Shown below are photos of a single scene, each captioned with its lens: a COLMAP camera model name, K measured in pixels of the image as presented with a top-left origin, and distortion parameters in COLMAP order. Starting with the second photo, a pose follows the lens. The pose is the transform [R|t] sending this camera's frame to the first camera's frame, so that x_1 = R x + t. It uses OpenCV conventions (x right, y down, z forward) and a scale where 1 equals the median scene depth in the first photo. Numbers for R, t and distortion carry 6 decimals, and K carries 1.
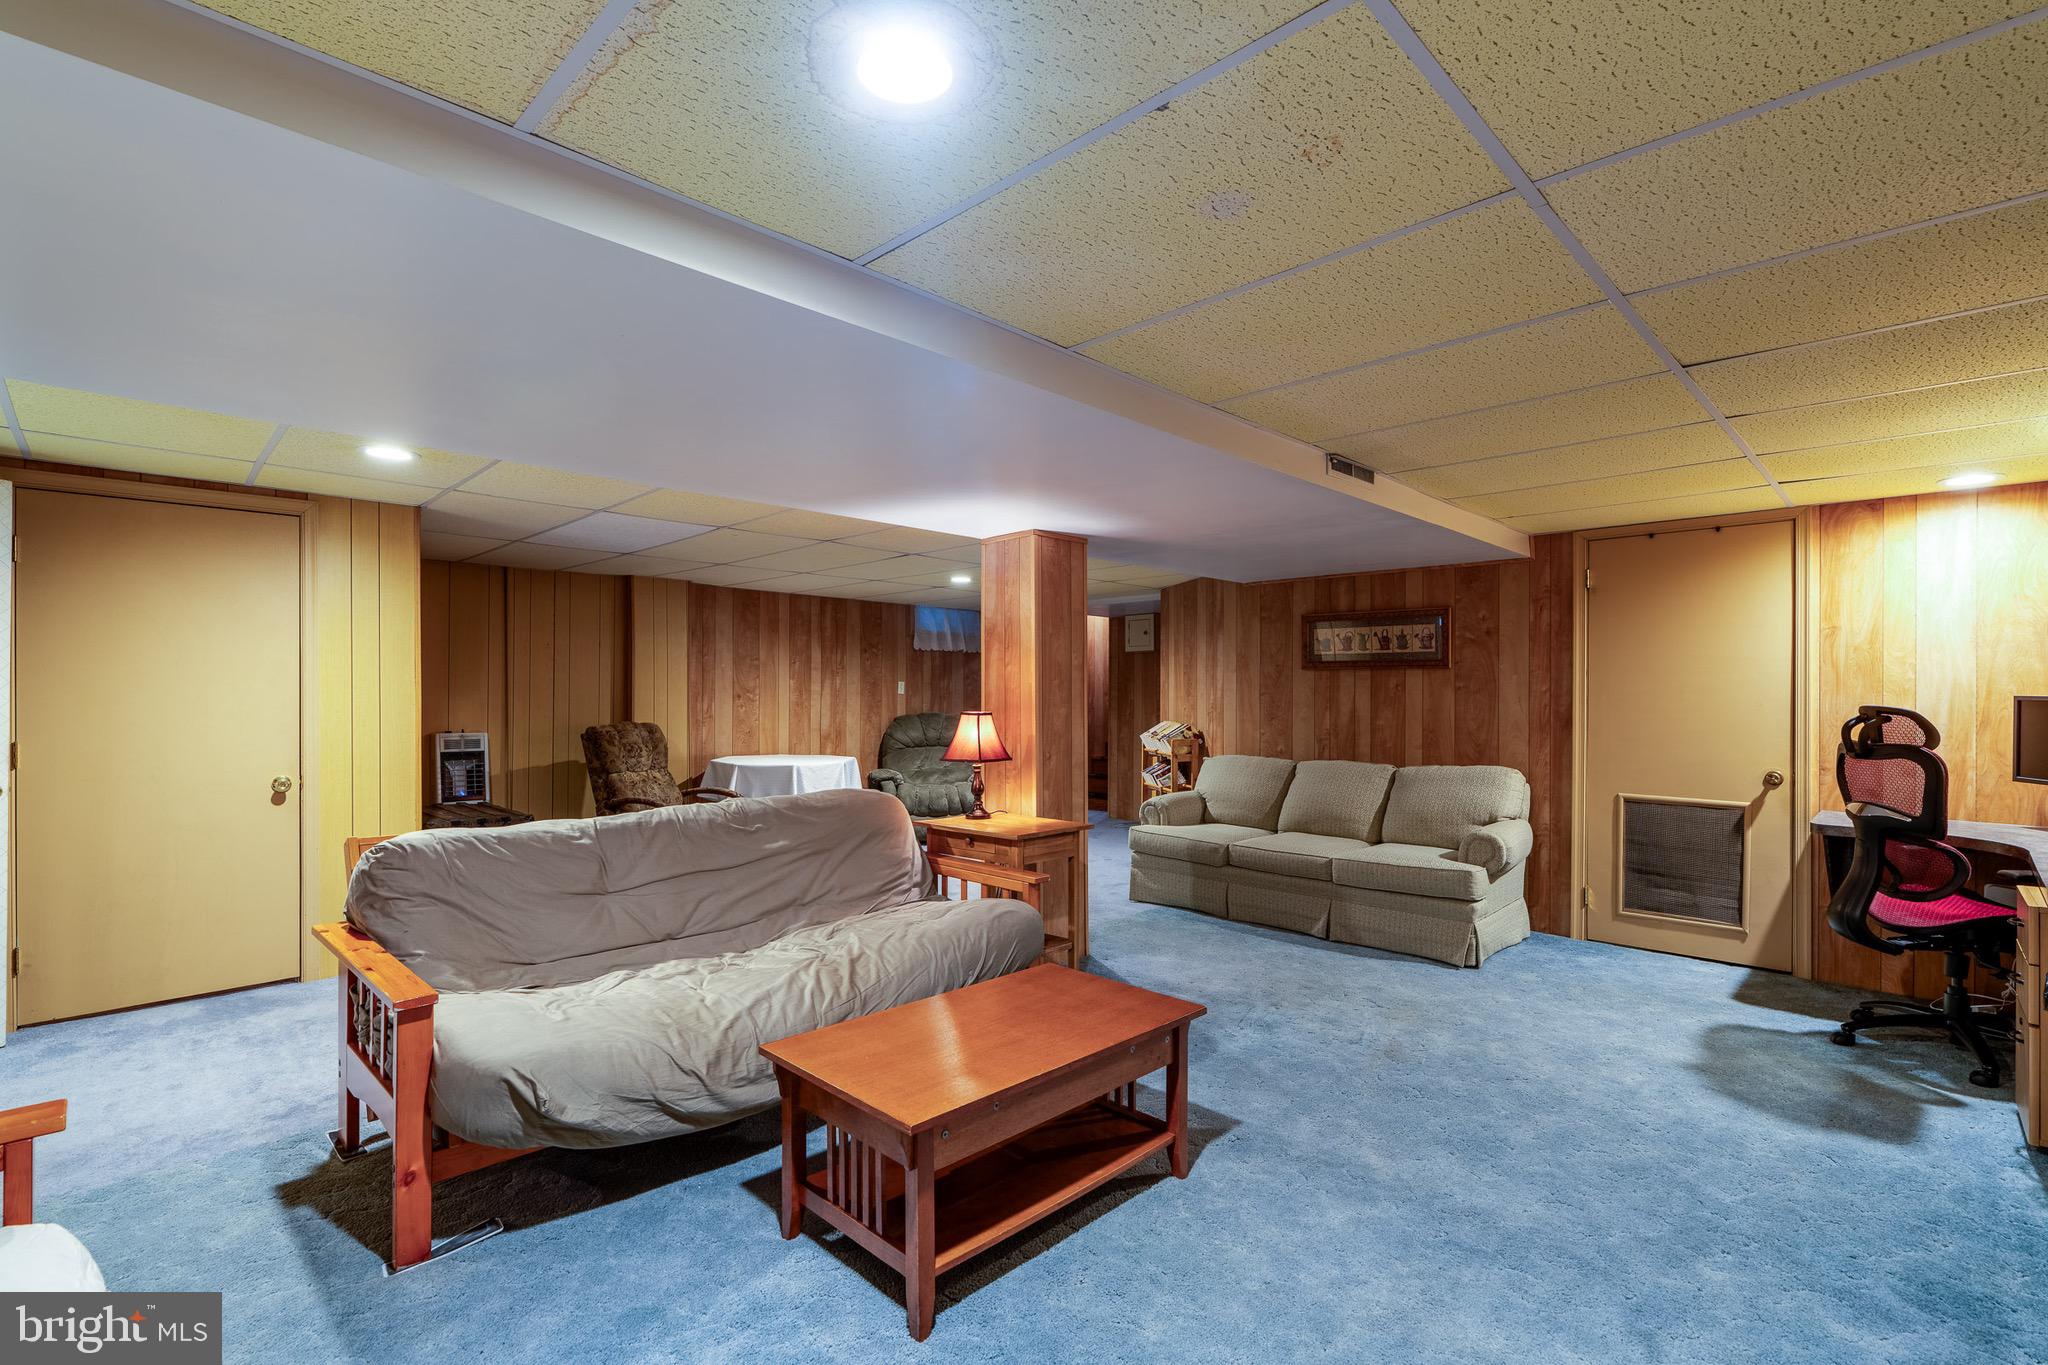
lens RADIAL K [[934.7, 0, 1031.7], [0, 934.7, 694.0], [0, 0, 1]] dist [-0.006852, 0.002144]
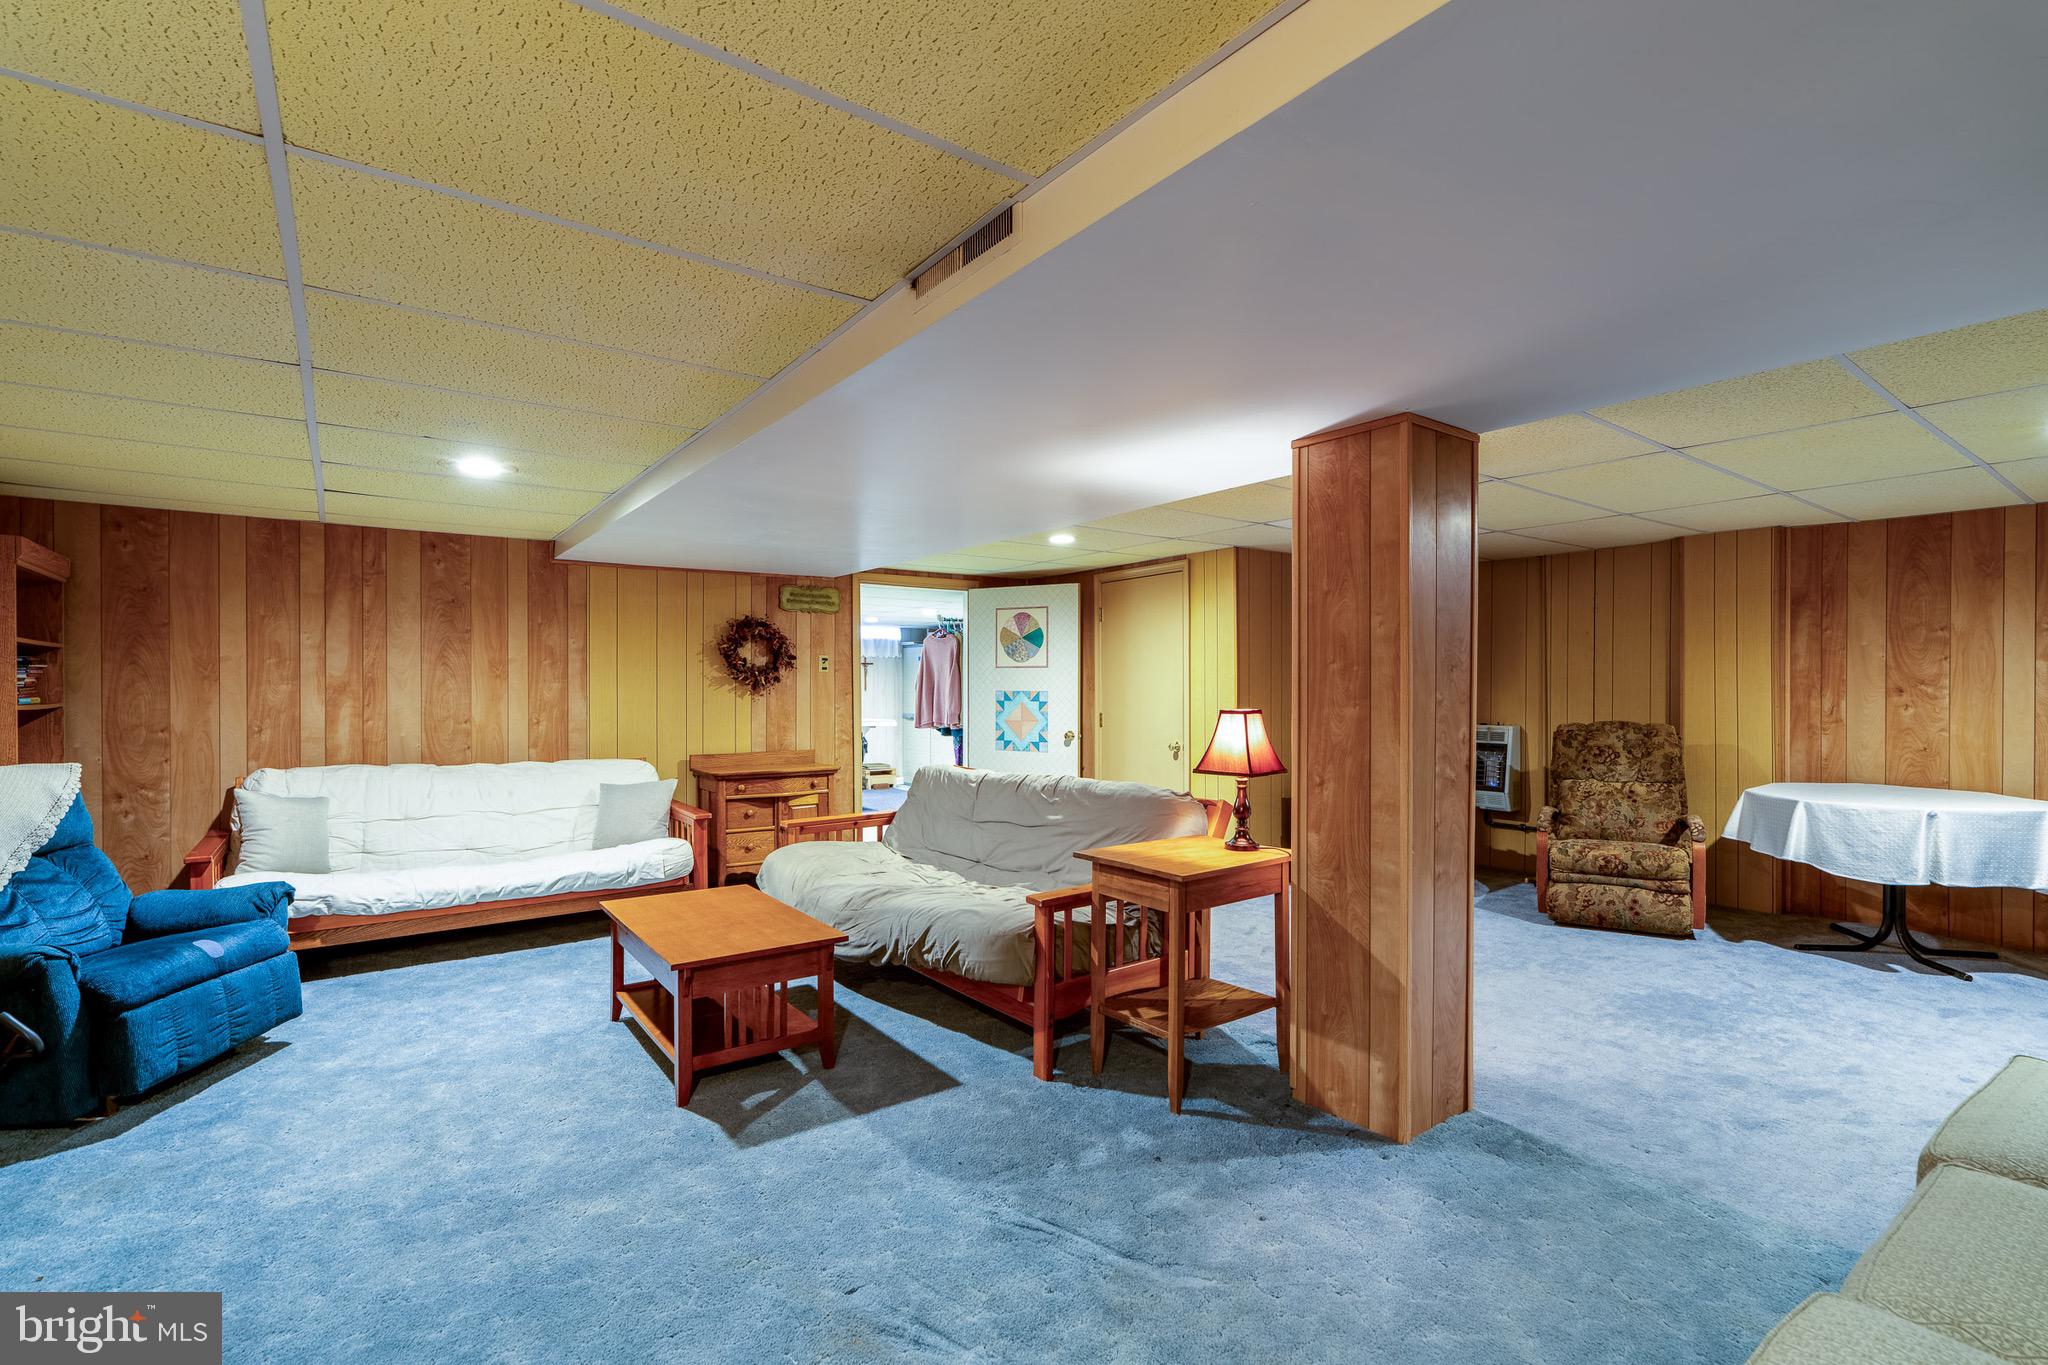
lens RADIAL K [[934.7, 0, 1017.5], [0, 934.7, 685.1], [0, 0, 1]] dist [-0.006852, 0.002144]
pose [[-0.176382, -0.006306, -0.984302, 0.942755], [0.000720, 0.999978, -0.006536, 0.005894], [0.984322, -0.001861, -0.176373, 1.242575]]
